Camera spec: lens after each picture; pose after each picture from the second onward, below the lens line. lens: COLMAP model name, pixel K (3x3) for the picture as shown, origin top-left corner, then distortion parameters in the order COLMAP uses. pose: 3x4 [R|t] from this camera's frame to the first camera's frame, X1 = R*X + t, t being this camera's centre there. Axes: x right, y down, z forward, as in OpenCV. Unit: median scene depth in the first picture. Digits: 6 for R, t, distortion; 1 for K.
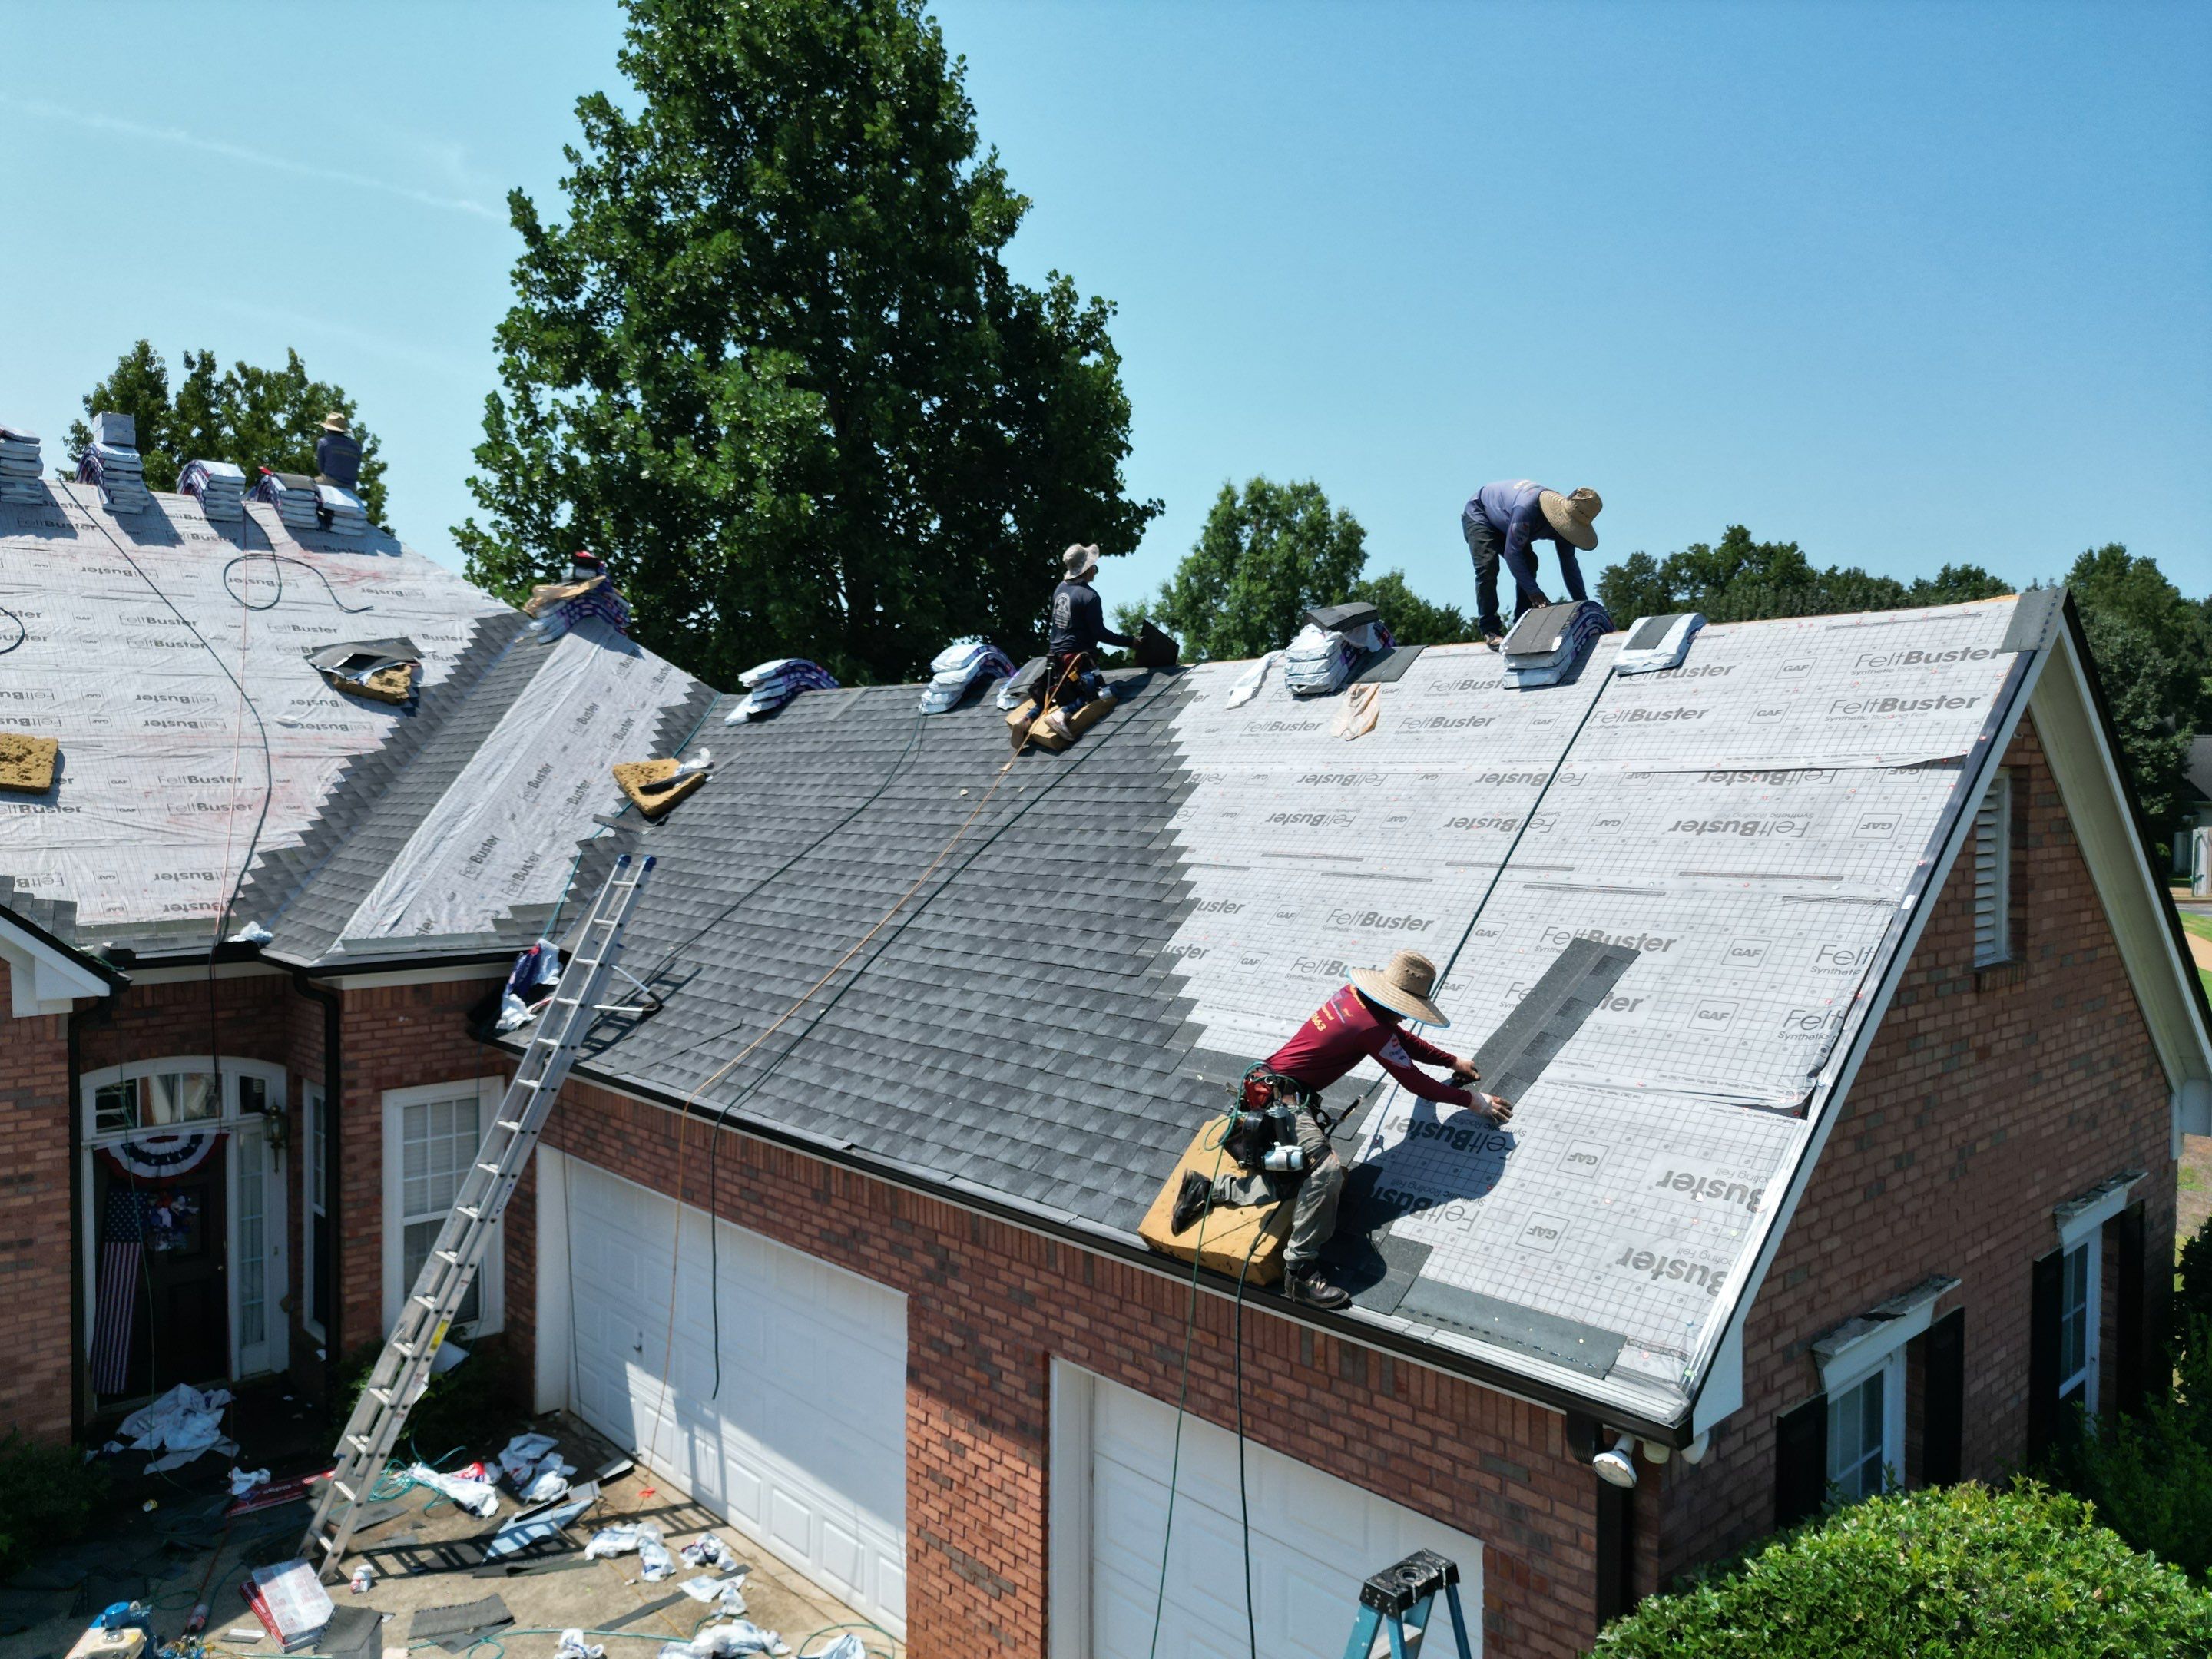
lens RADIAL K [[1590.7, 0, 1106.1], [0, 1590.7, 814.9], [0, 0, 1]] dist [0.074810, -0.076390]
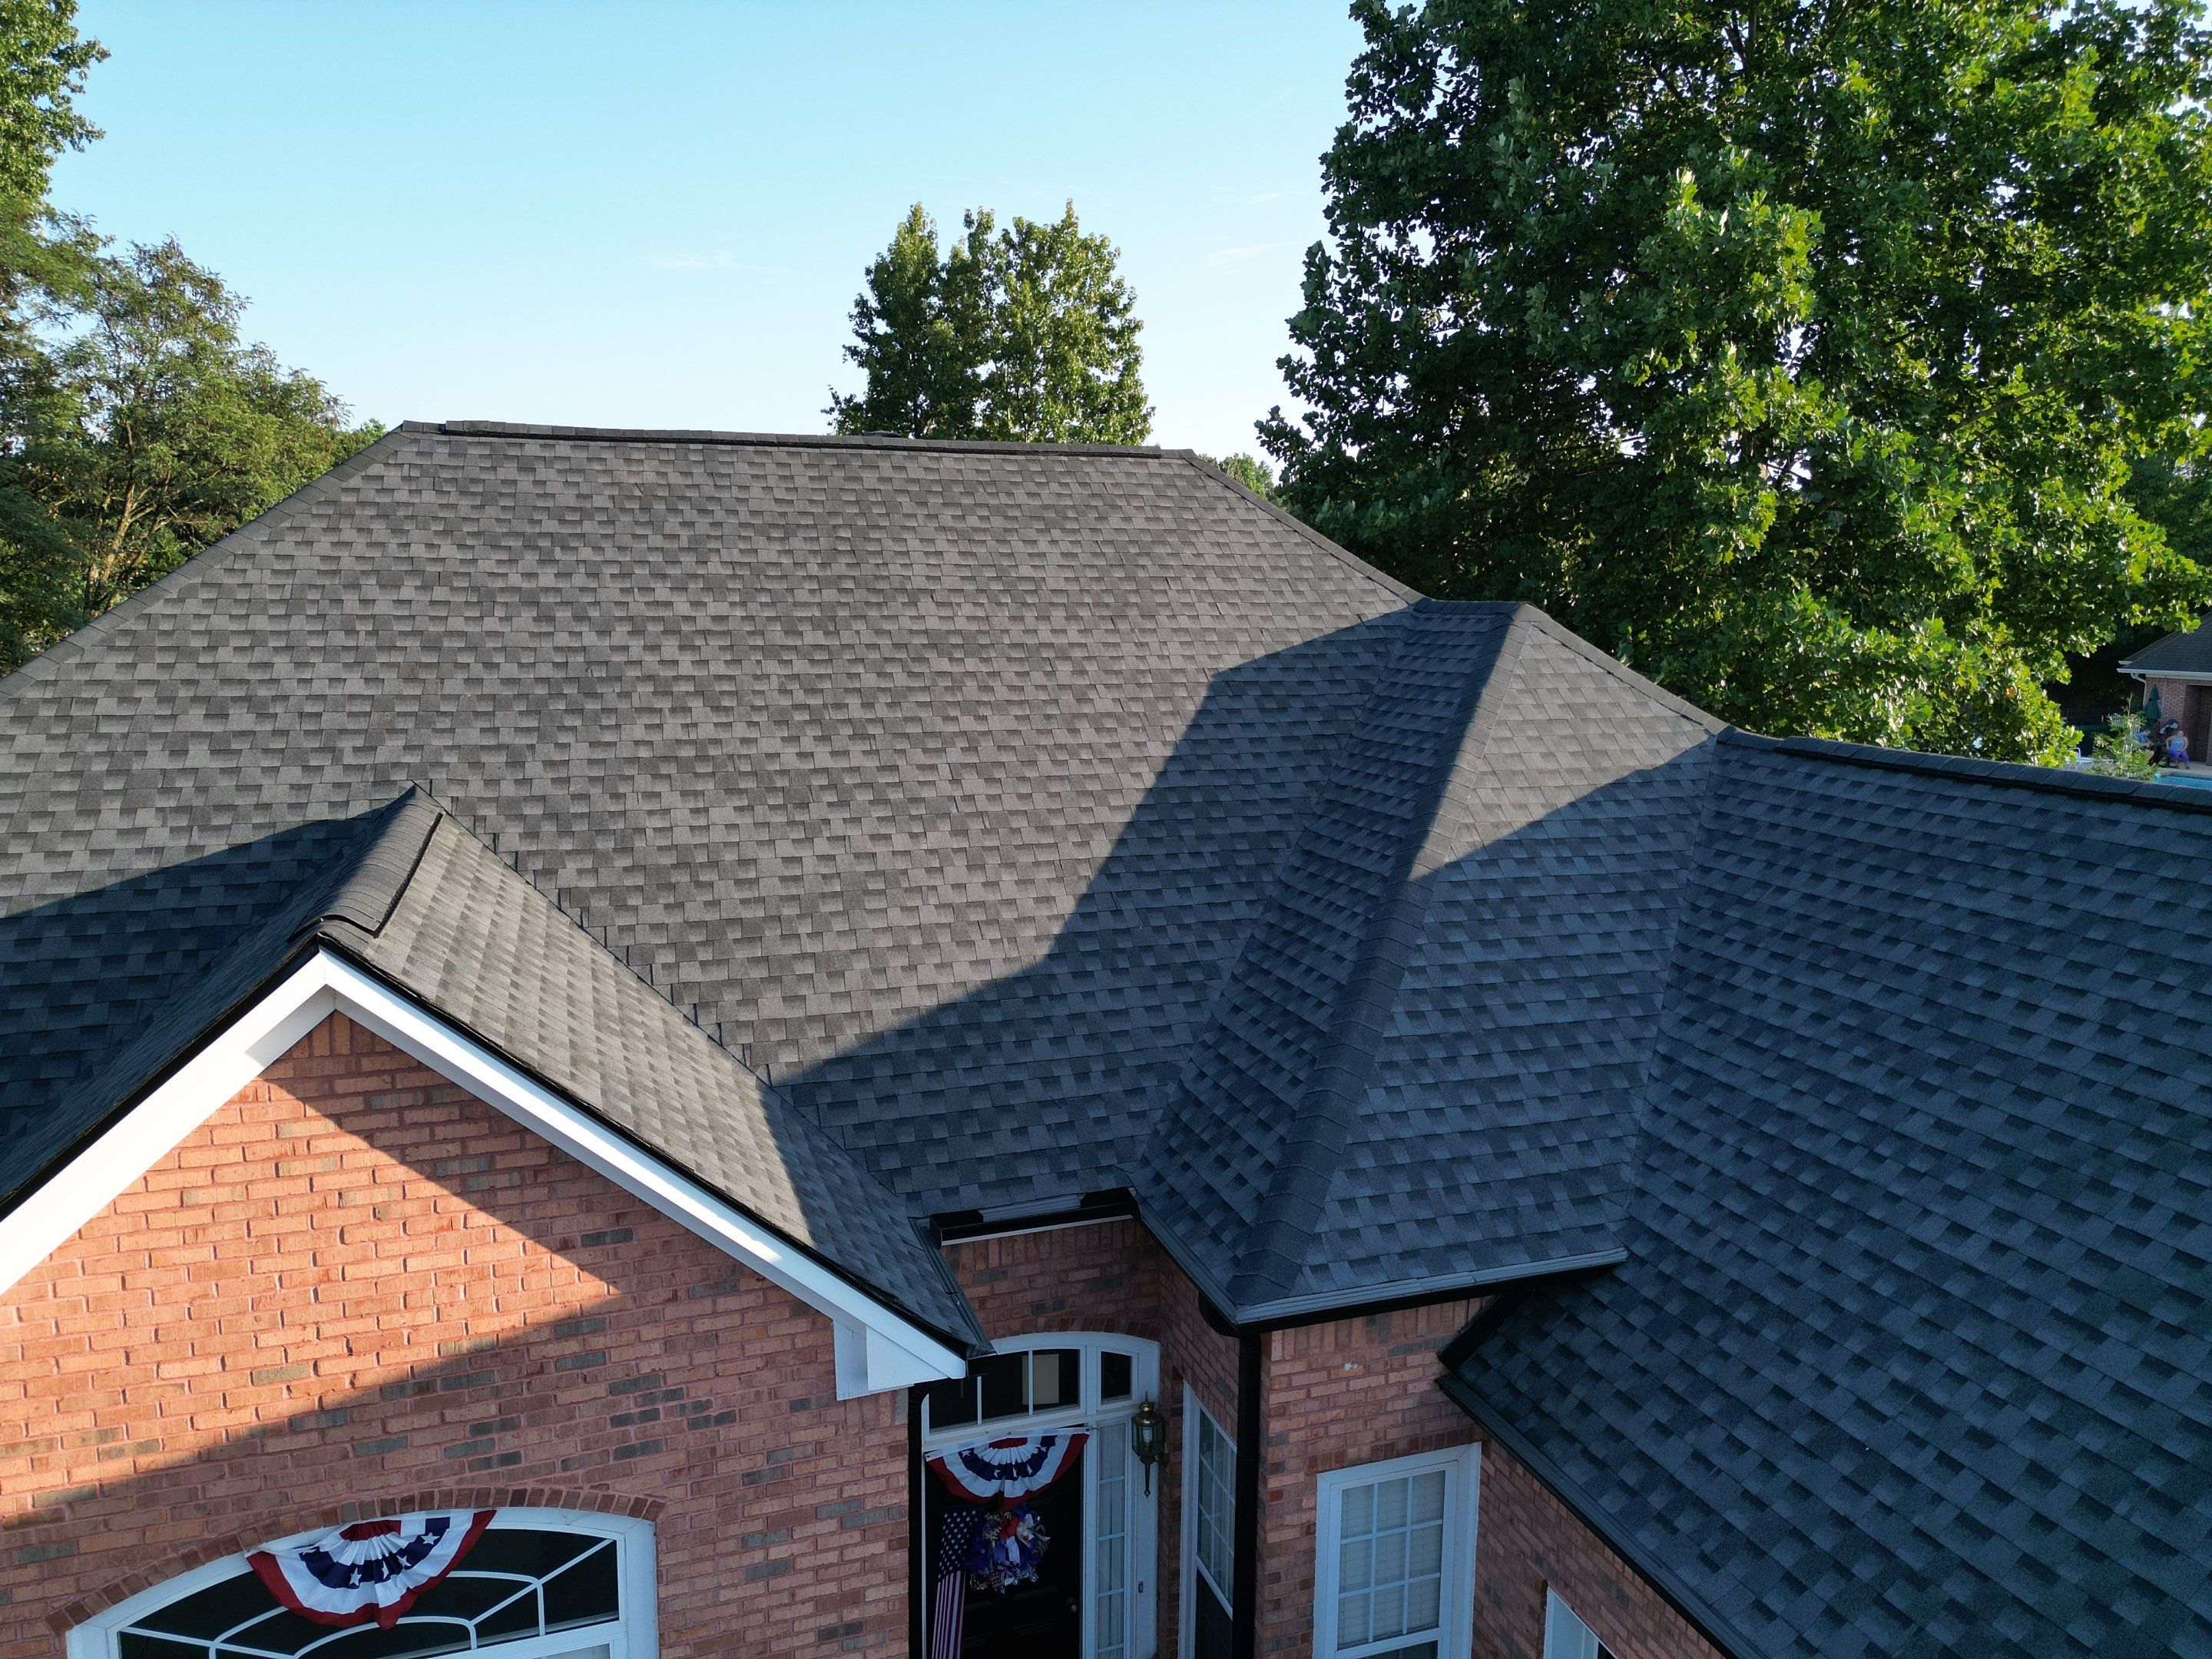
lens RADIAL K [[1590.7, 0, 1101.5], [0, 1590.7, 826.1], [0, 0, 1]] dist [0.074810, -0.076390]
pose [[0.918390, 0.074993, -0.388504, -0.150111], [-0.025245, 0.990980, 0.131612, -0.080575], [0.394870, -0.111064, 0.911999, 0.208649]]
